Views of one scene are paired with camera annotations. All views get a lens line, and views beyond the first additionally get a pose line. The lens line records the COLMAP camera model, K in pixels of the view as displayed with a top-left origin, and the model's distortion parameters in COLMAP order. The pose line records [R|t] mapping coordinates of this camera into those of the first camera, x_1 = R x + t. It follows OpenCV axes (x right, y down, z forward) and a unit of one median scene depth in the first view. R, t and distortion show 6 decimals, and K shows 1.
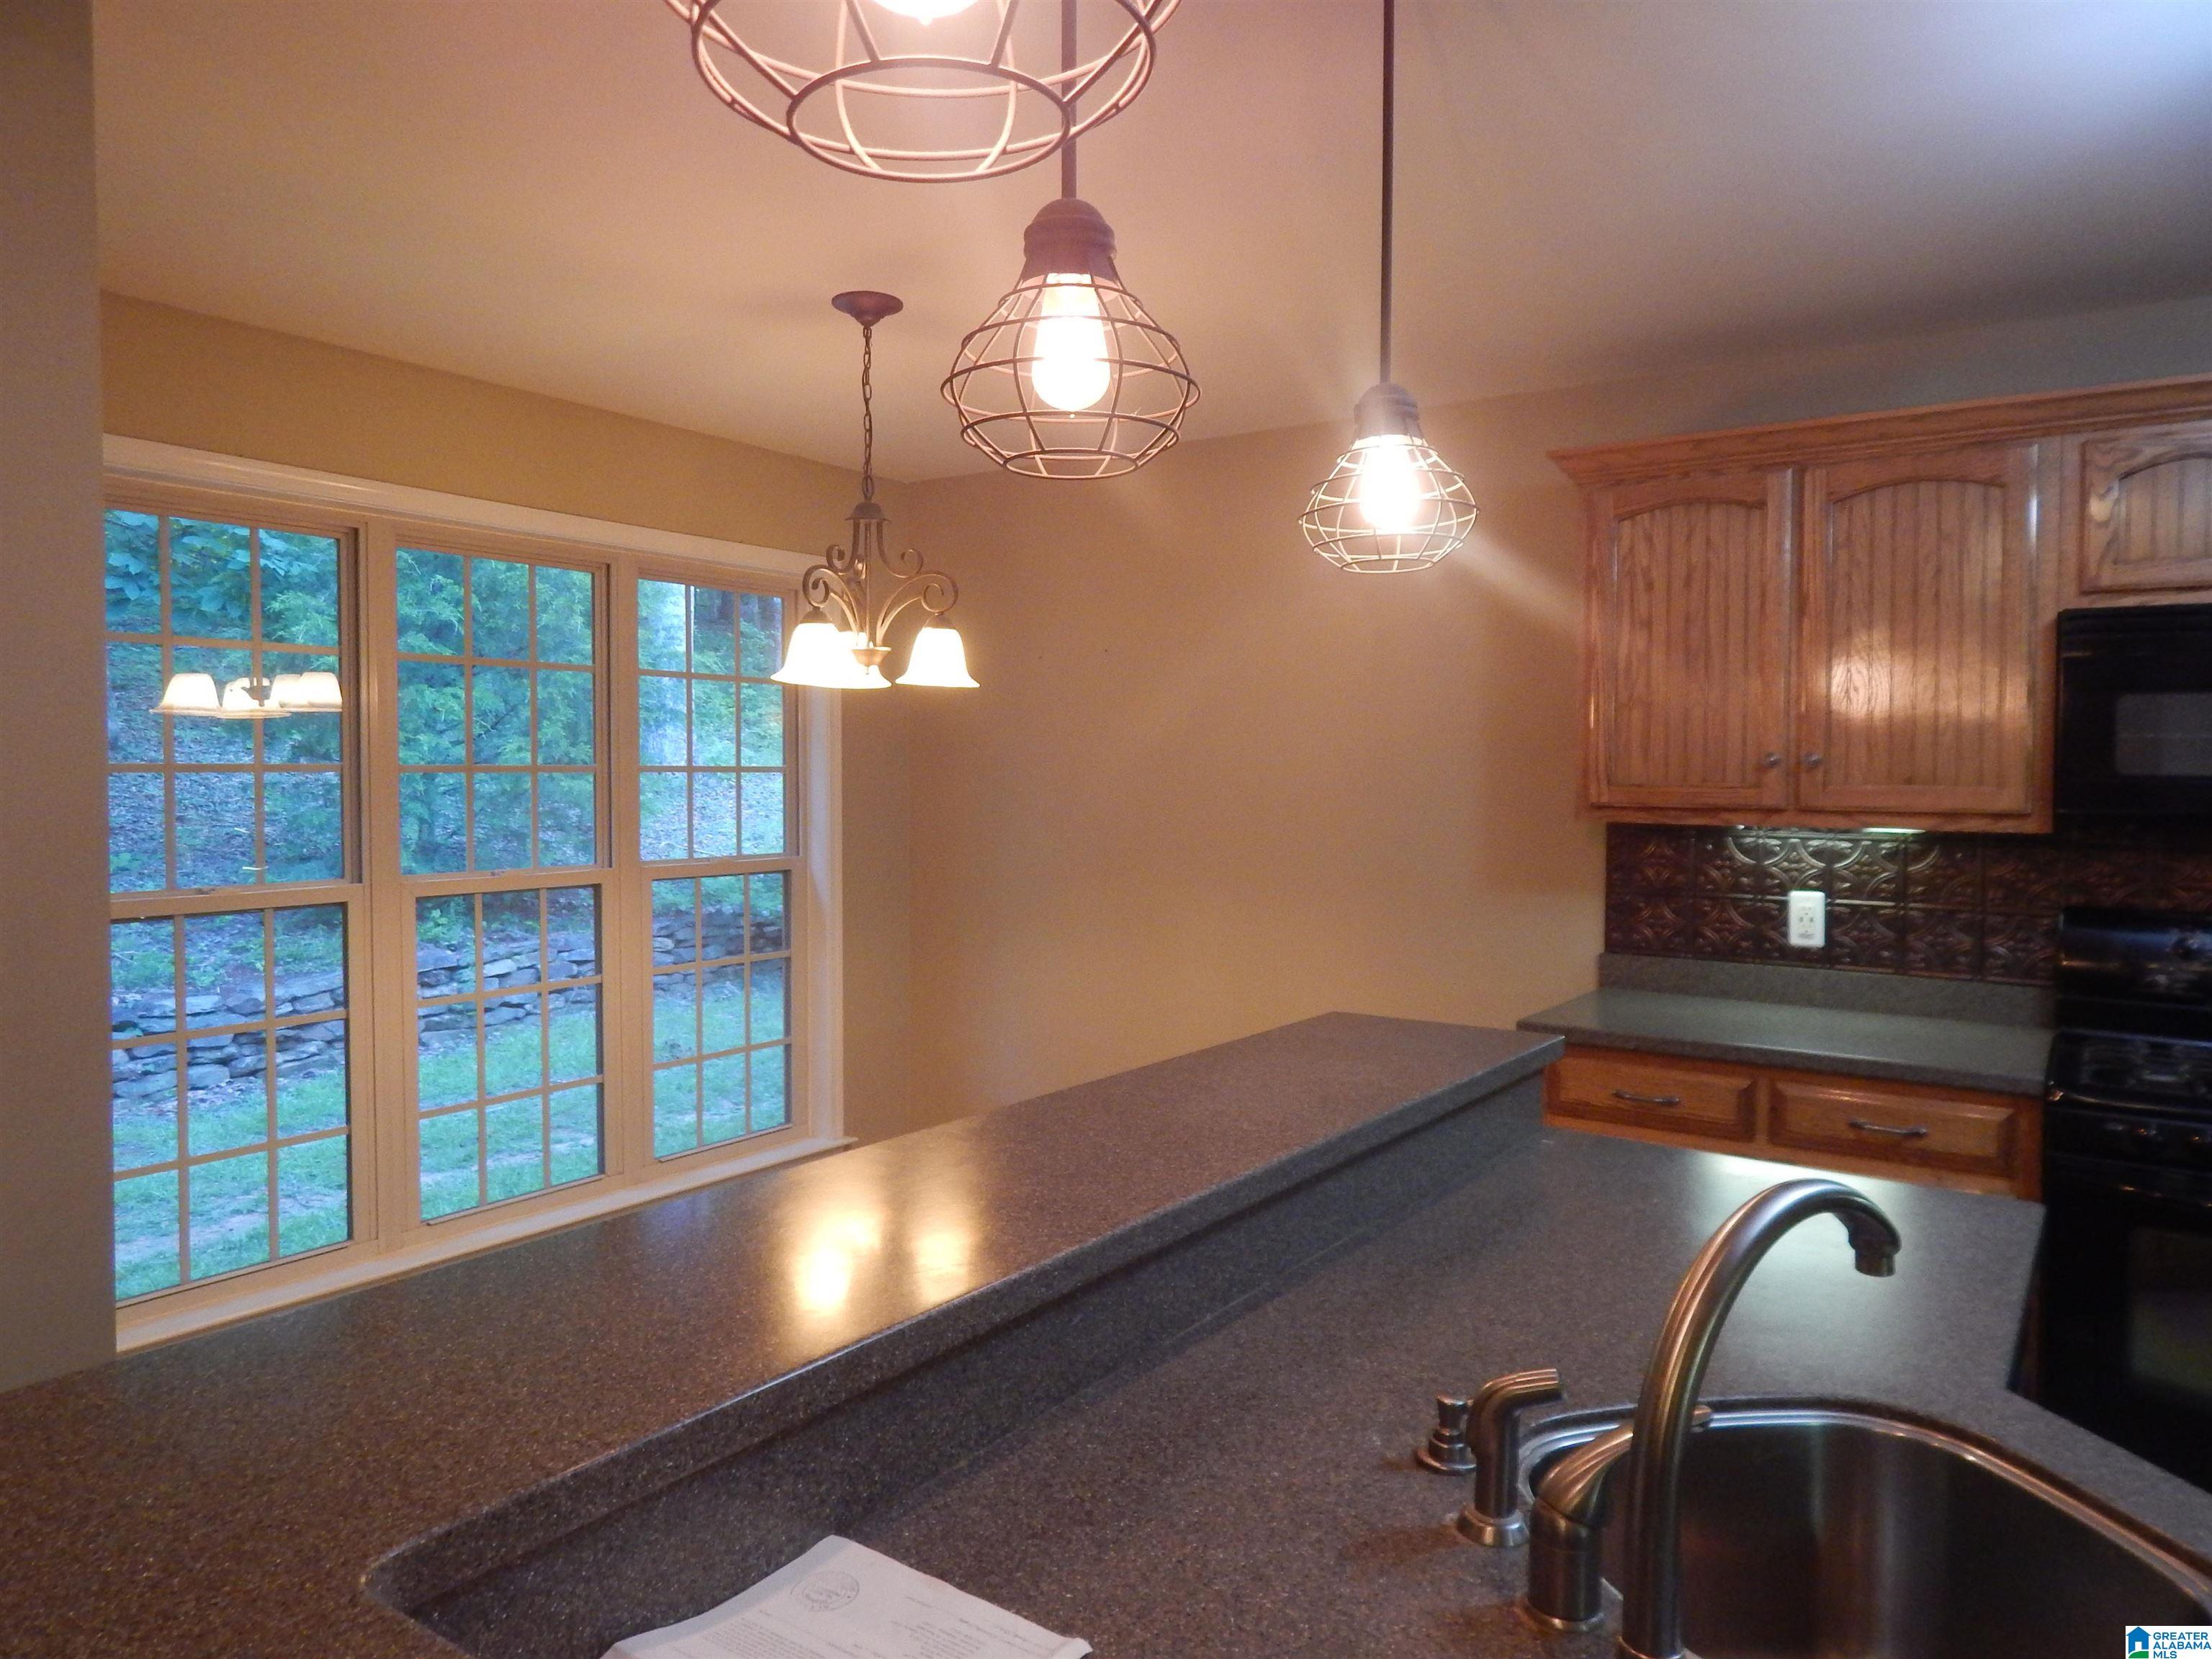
lens RADIAL K [[1445.1, 0, 1117.8], [0, 1445.1, 824.9], [0, 0, 1]] dist [0.000672, -0.008816]
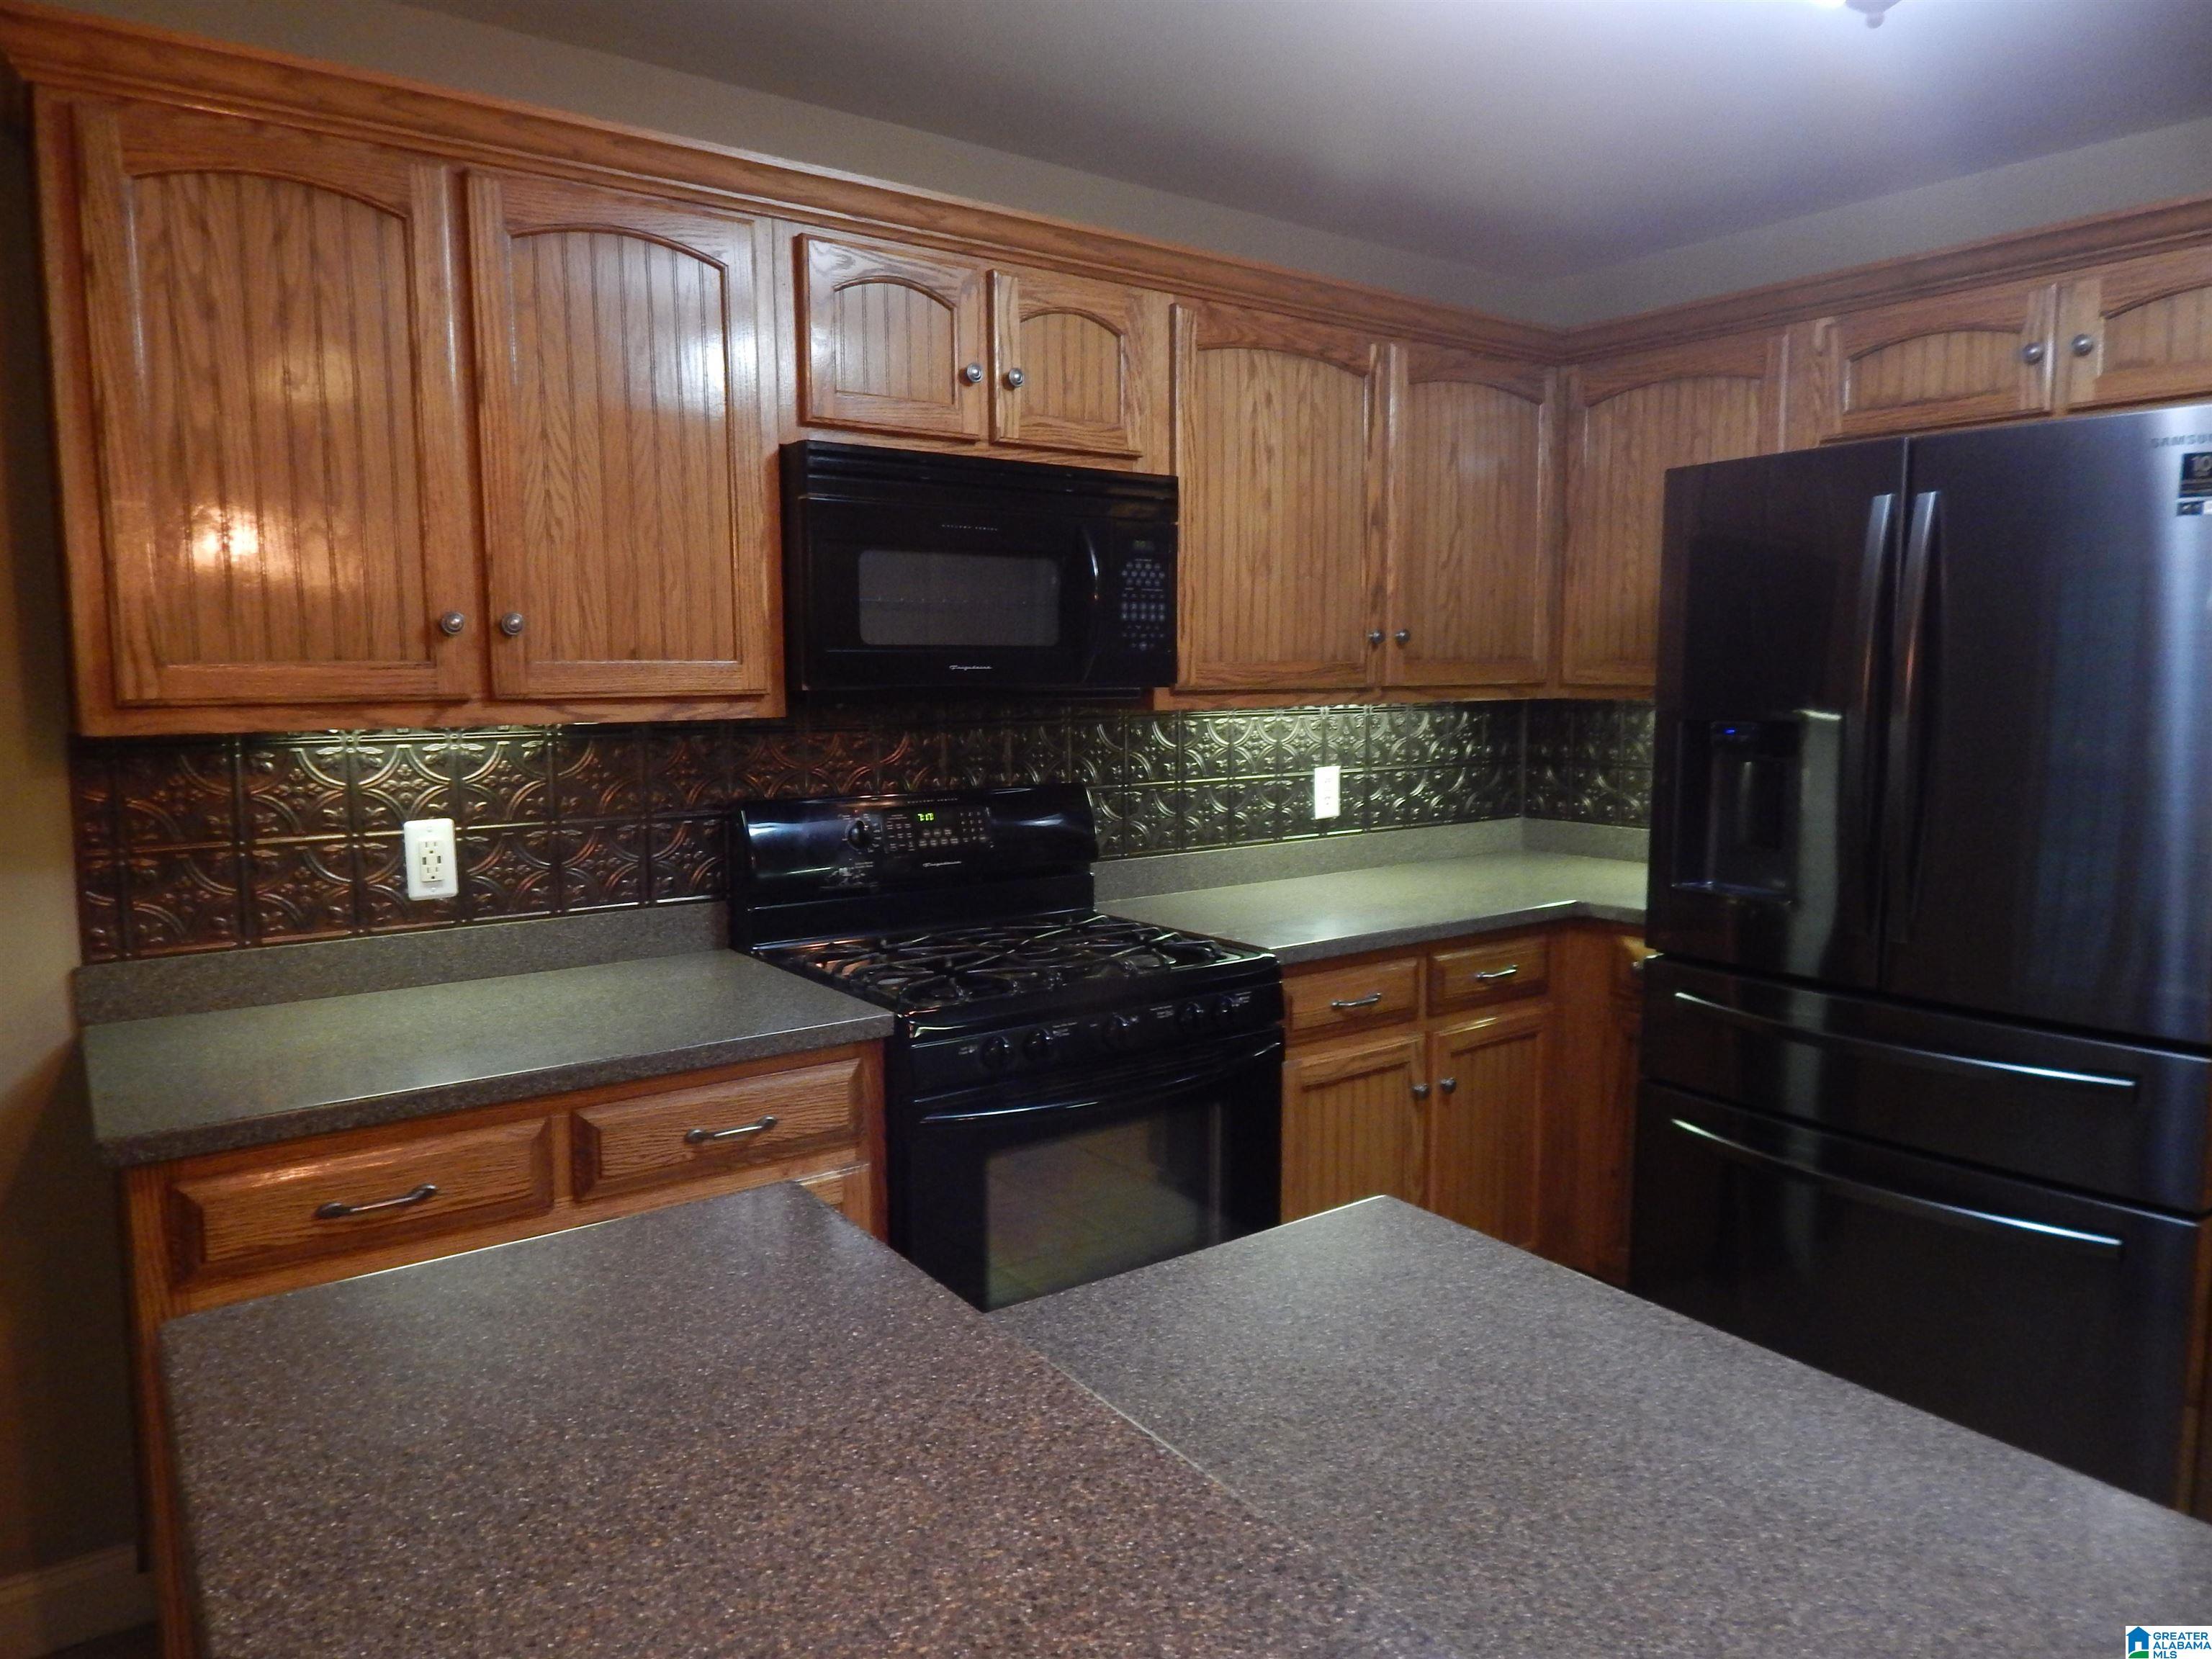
lens RADIAL K [[1445.1, 0, 1099.2], [0, 1445.1, 810.4], [0, 0, 1]] dist [0.000672, -0.008816]
pose [[0.332040, -0.102392, 0.937692, -0.063898], [0.038817, 0.994732, 0.094875, -0.011215], [-0.942466, 0.004896, 0.334265, 0.486472]]
